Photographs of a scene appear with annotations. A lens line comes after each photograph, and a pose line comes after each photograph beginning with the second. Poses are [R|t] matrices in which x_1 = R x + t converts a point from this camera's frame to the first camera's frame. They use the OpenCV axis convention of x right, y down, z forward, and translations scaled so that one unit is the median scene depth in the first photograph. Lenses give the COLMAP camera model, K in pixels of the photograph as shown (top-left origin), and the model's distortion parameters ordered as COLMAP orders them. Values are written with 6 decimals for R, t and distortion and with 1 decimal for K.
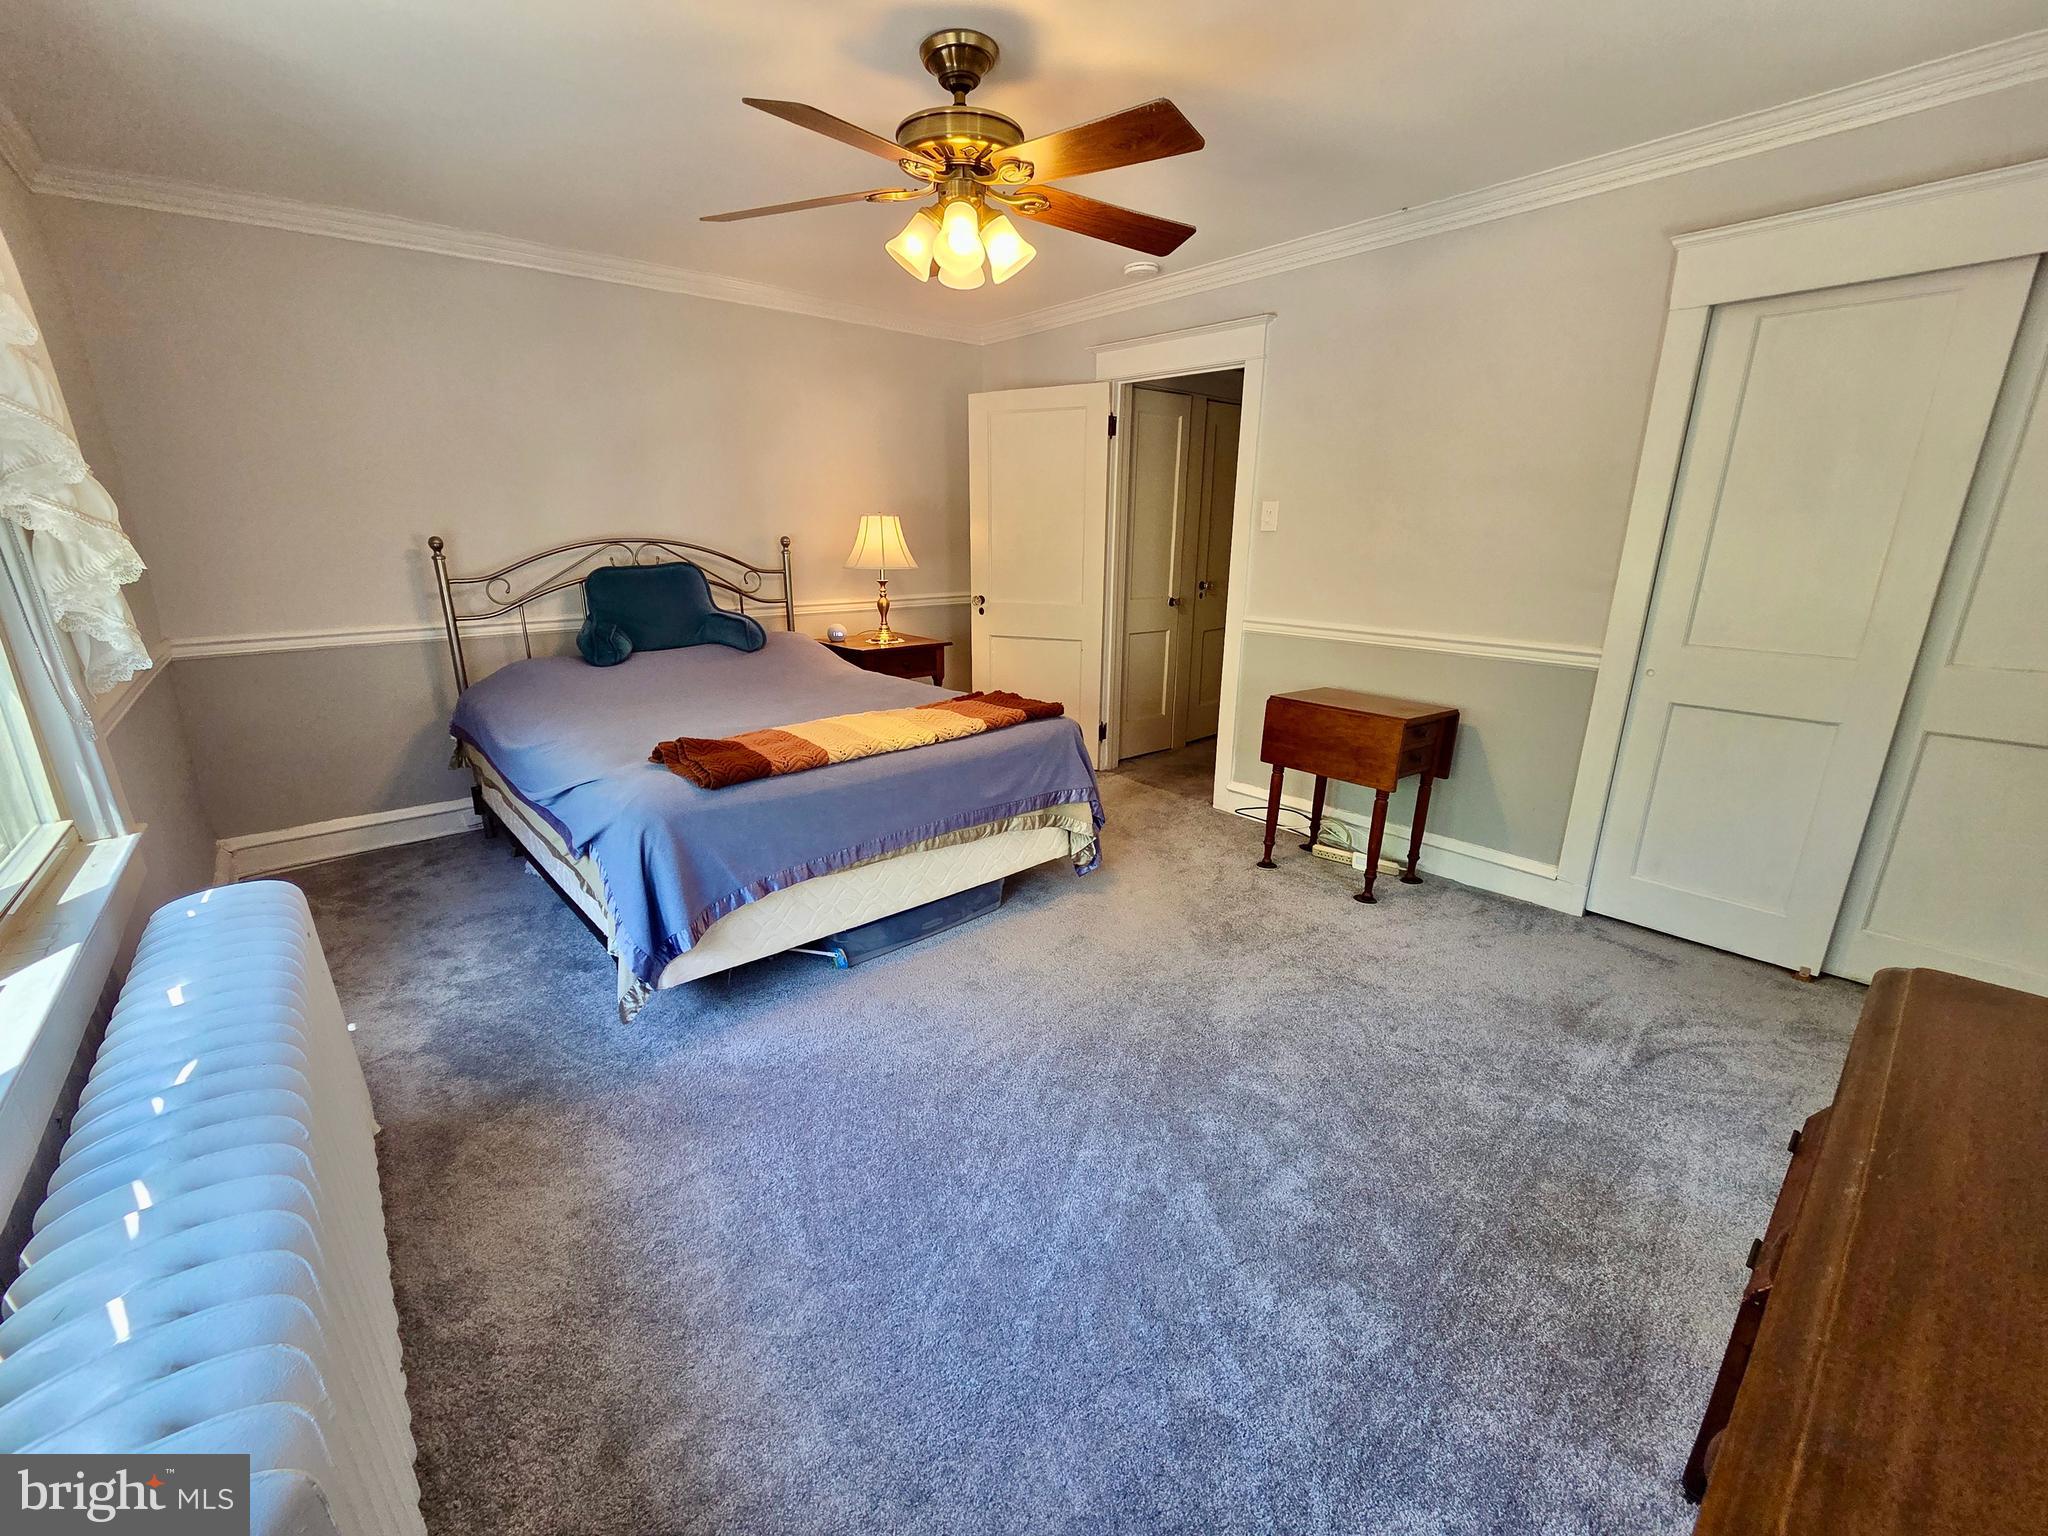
lens RADIAL K [[838.0, 0, 1015.5], [0, 838.0, 777.6], [0, 0, 1]] dist [0.001700, -0.002042]
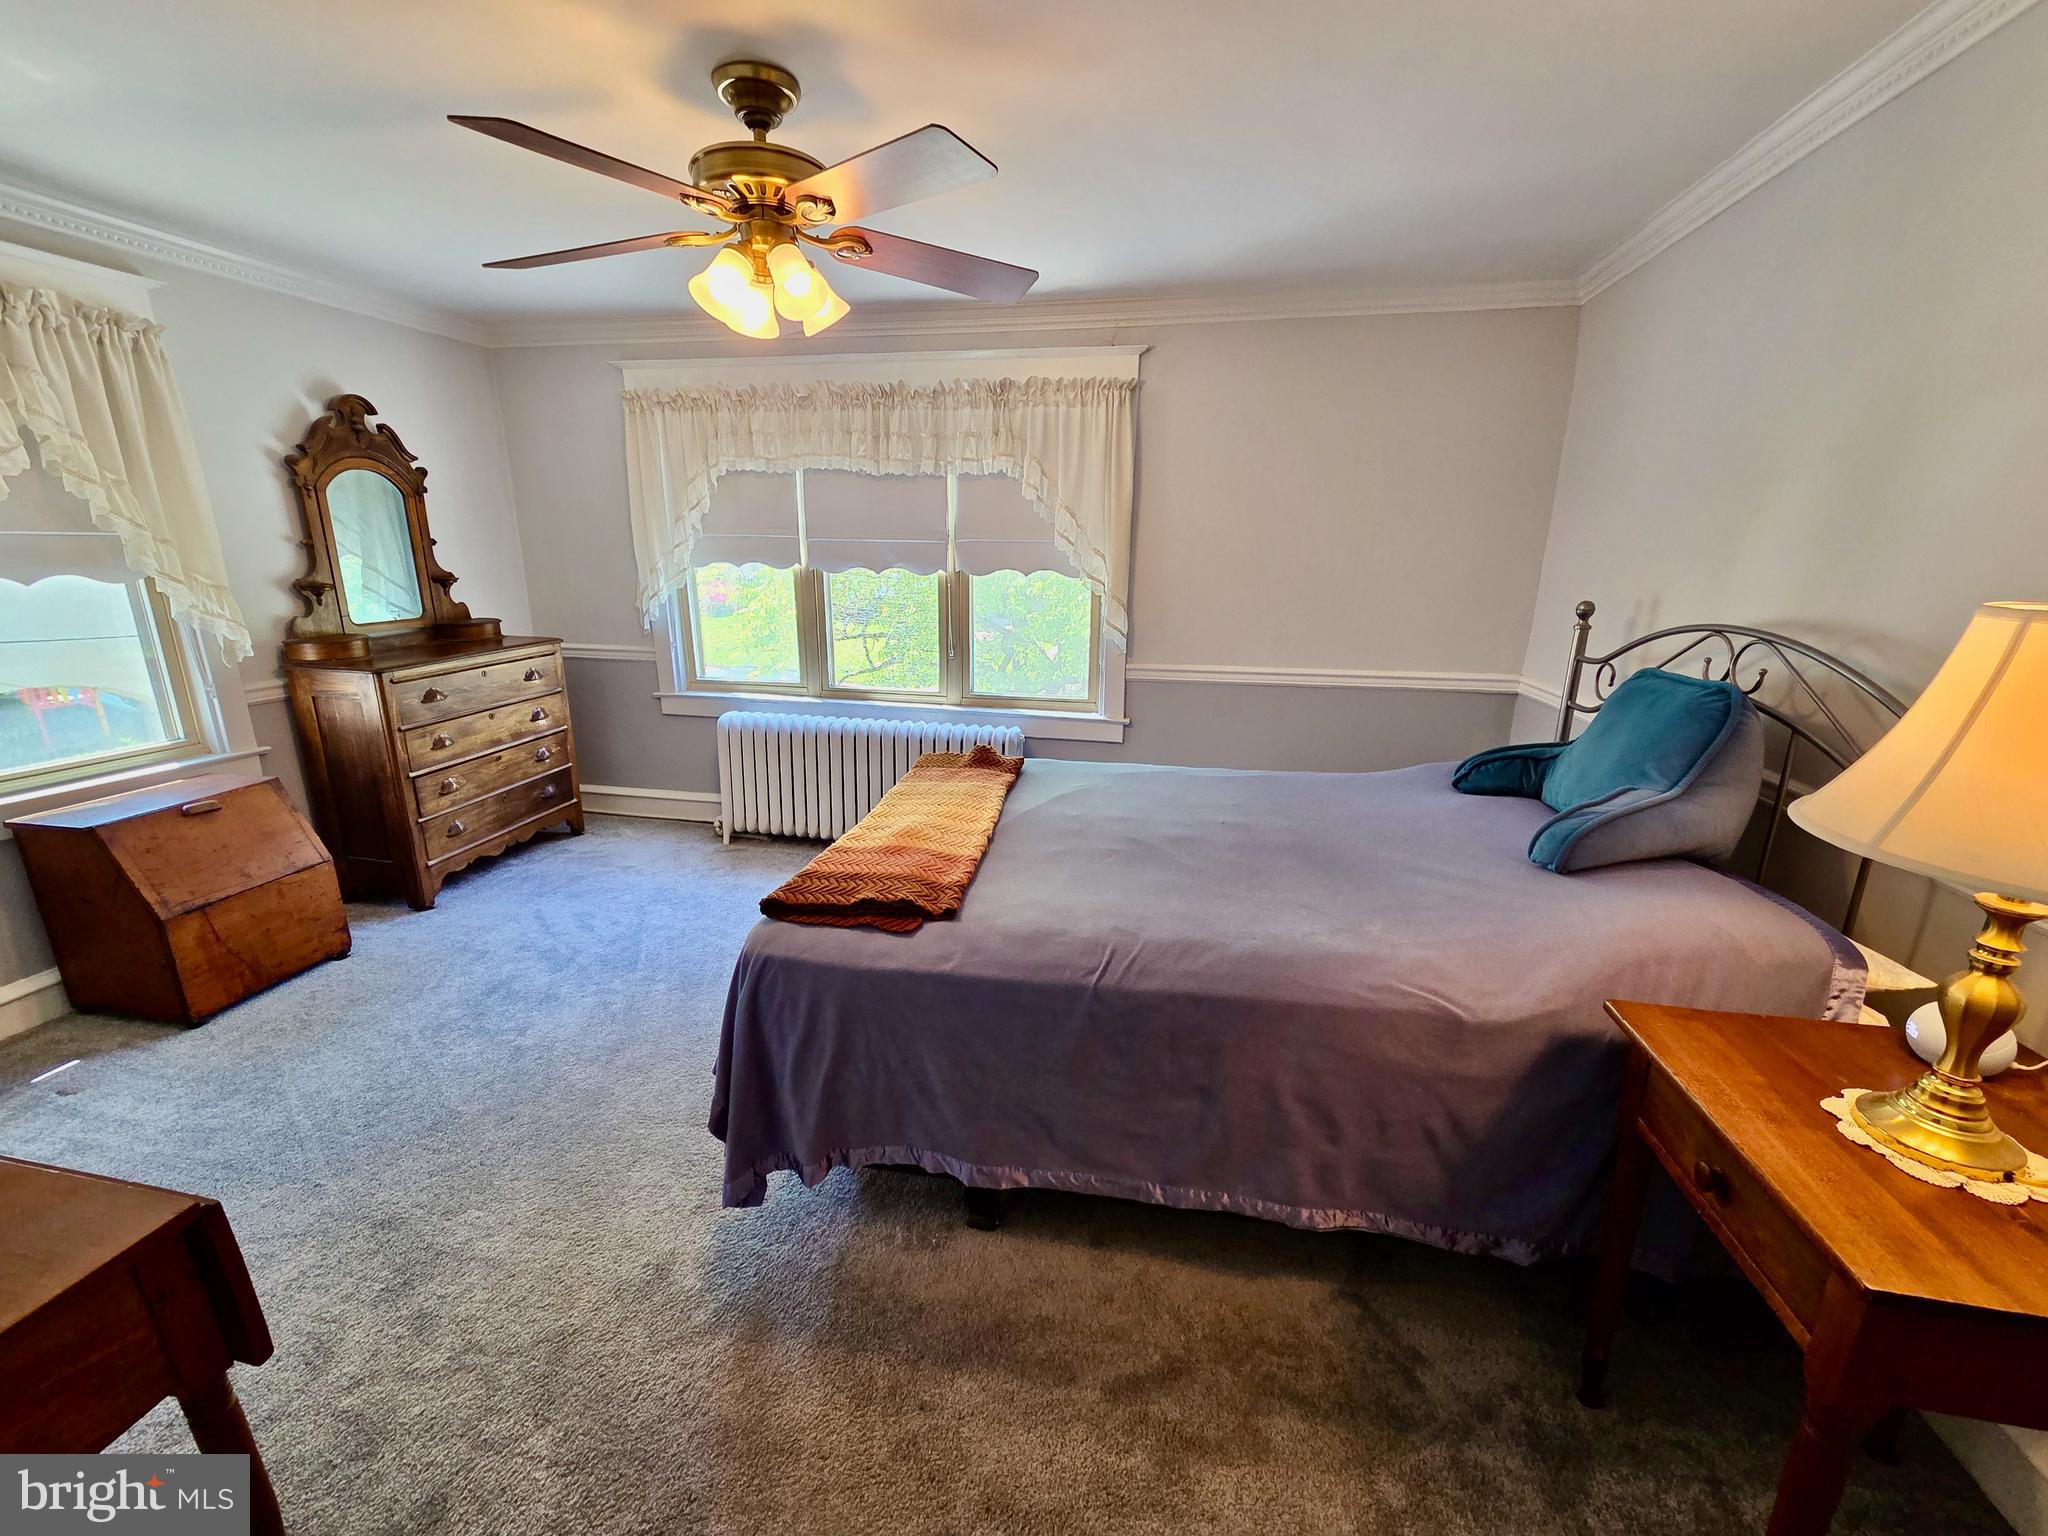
lens RADIAL K [[838.0, 0, 1015.5], [0, 838.0, 777.6], [0, 0, 1]] dist [0.001700, -0.002042]
pose [[-0.784587, 0.151425, -0.601244, 0.211769], [-0.188132, 0.865857, 0.463570, -0.381346], [0.590787, 0.476824, -0.650852, 1.190374]]
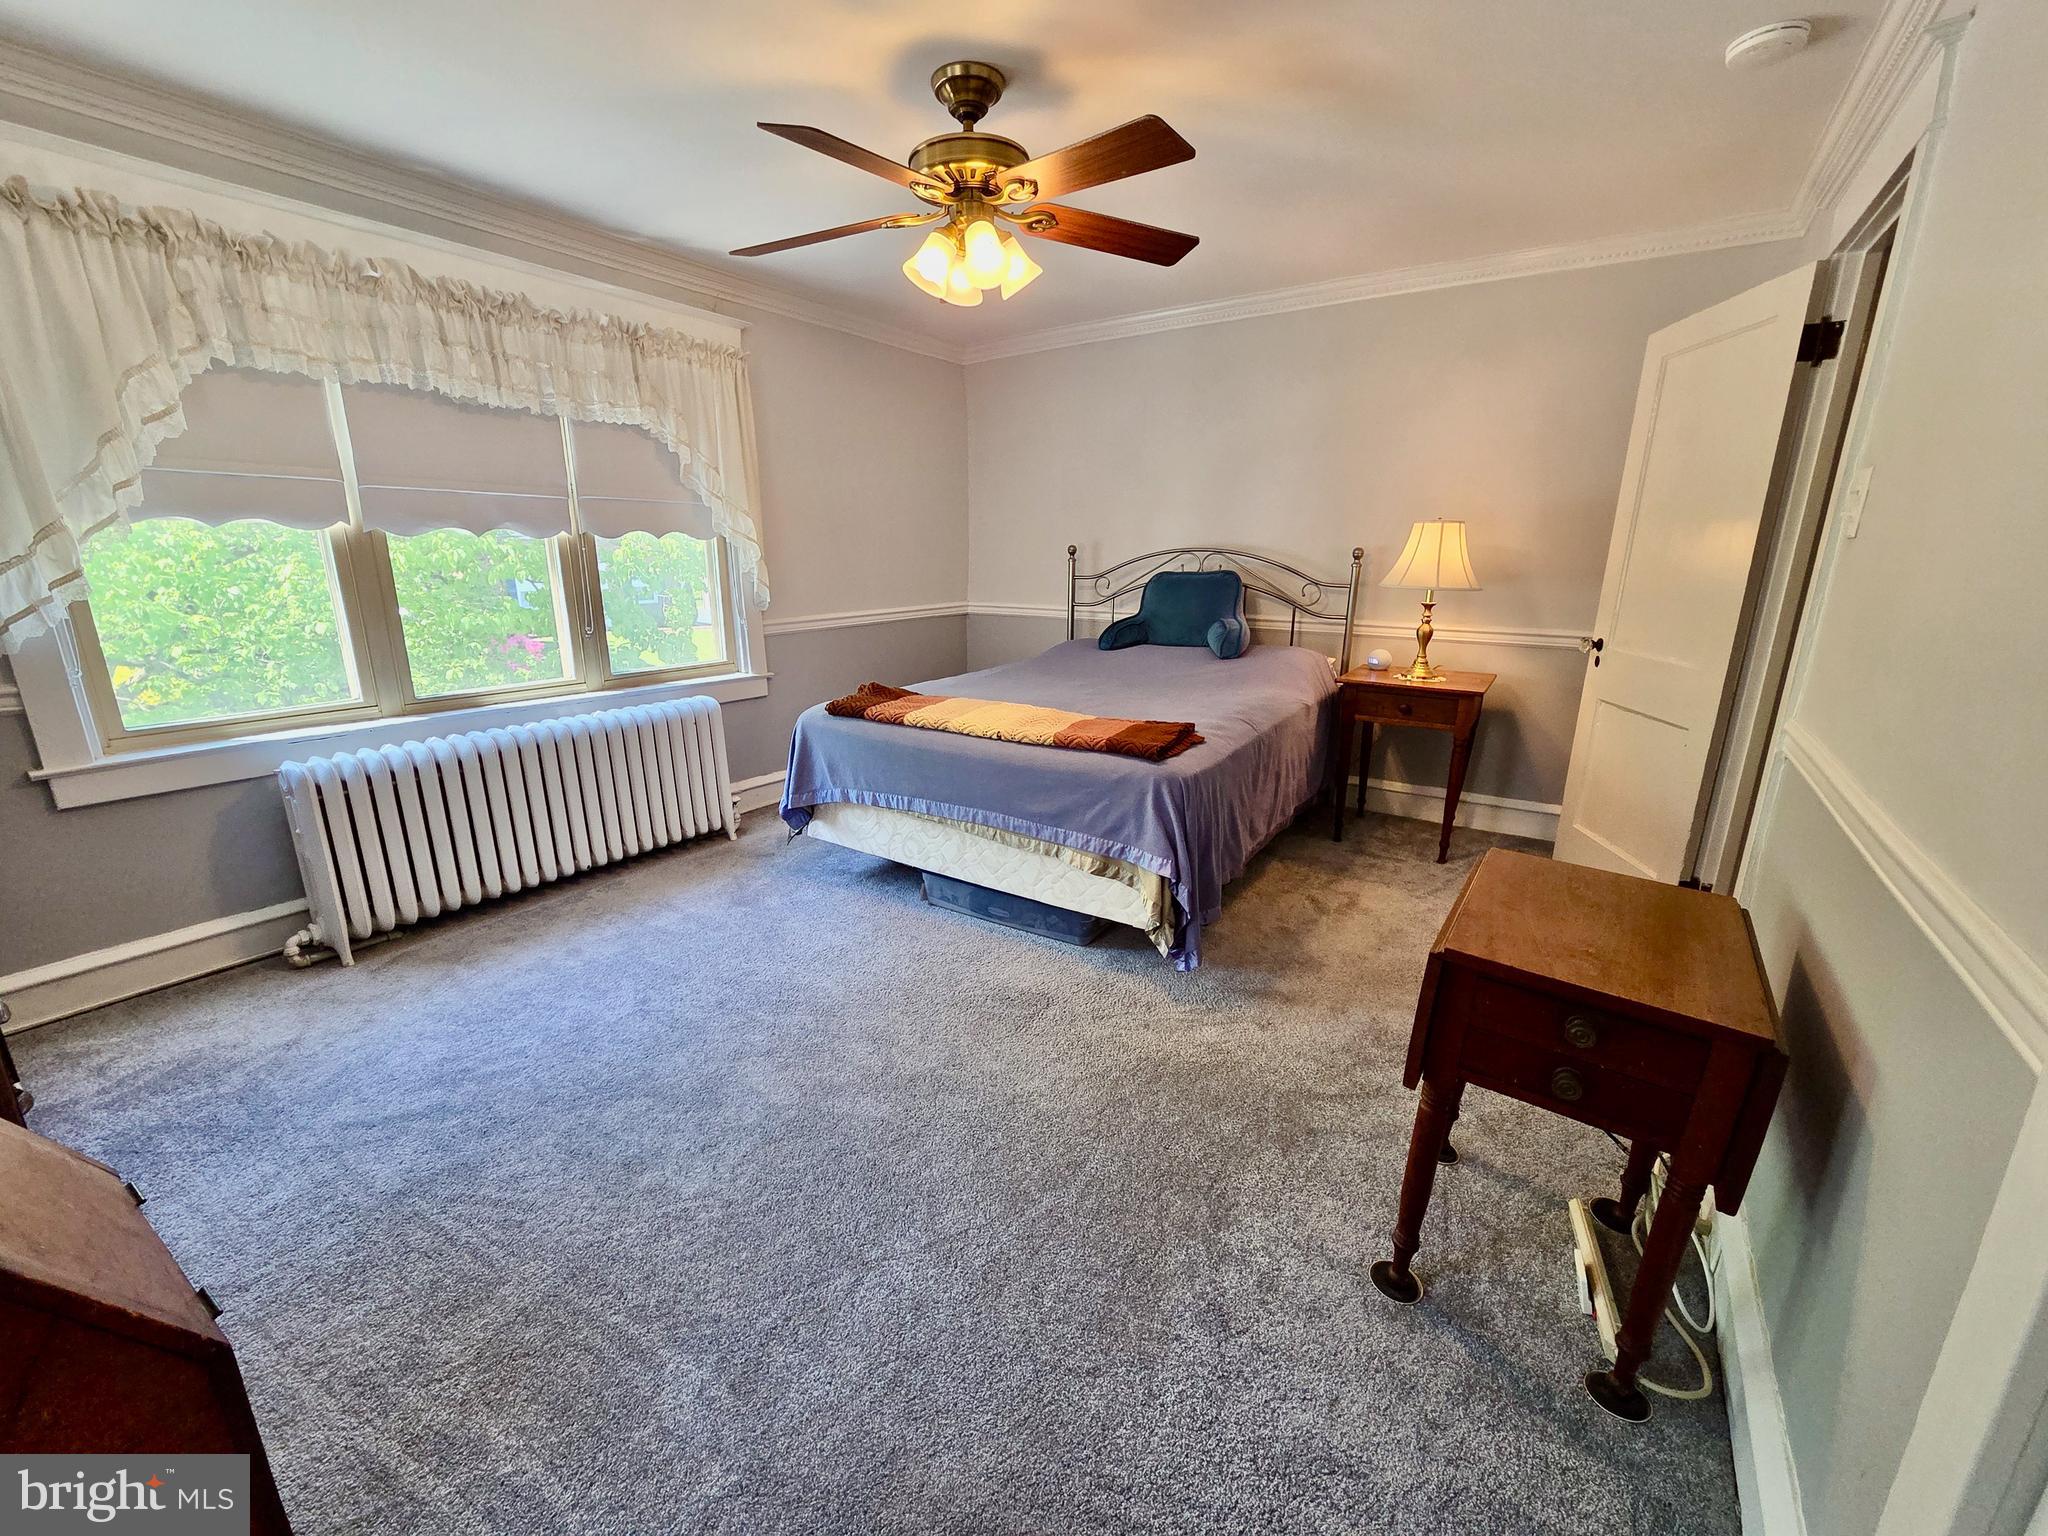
lens RADIAL K [[838.0, 0, 1015.5], [0, 838.0, 777.6], [0, 0, 1]] dist [0.001700, -0.002042]
pose [[0.263897, 0.258149, -0.929364, 0.648336], [-0.278319, 0.942917, 0.182884, -0.140181], [0.923524, 0.210398, 0.320681, 0.505246]]
